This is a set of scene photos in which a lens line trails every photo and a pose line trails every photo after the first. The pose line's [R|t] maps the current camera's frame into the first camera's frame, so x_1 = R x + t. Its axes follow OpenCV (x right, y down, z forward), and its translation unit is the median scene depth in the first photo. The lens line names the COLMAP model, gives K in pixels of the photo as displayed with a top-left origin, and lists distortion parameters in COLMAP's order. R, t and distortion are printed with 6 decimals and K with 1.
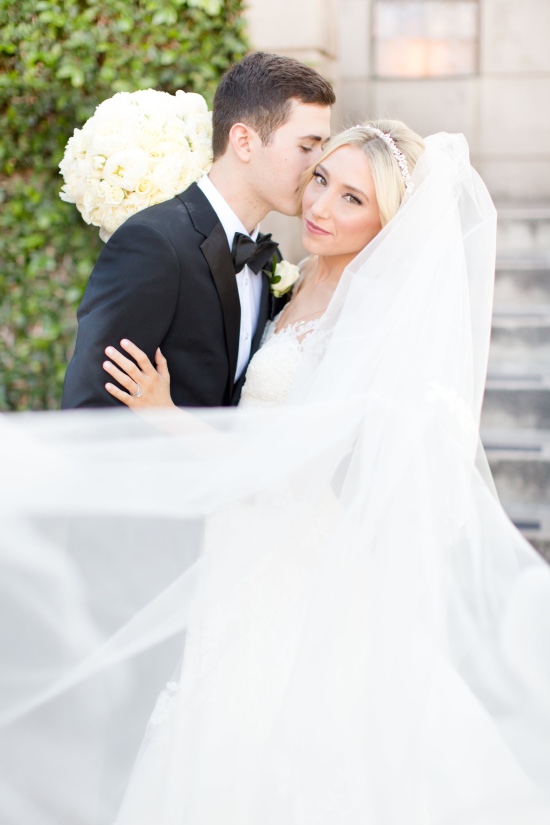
lens RADIAL K [[1195.8, 0, 273.4], [0, 1195.8, 415.2], [0, 0, 1]] dist [0.017201, -0.039401]
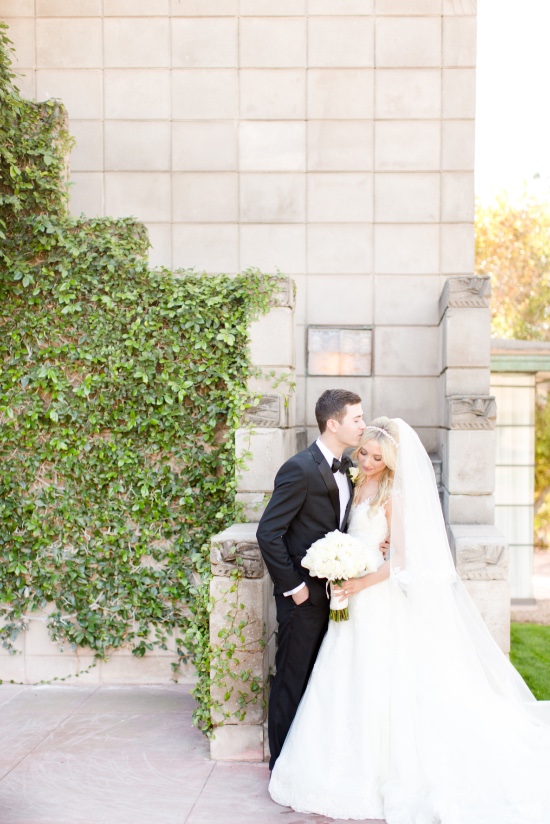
lens RADIAL K [[1233.6, 0, 352.5], [0, 1233.6, 497.1], [0, 0, 1]] dist [0.008205, 0.024194]
pose [[0.984068, 0.005459, 0.177708, -0.183450], [0.020446, 0.989423, -0.143614, 0.135819], [-0.176613, 0.144959, 0.973548, -0.704674]]
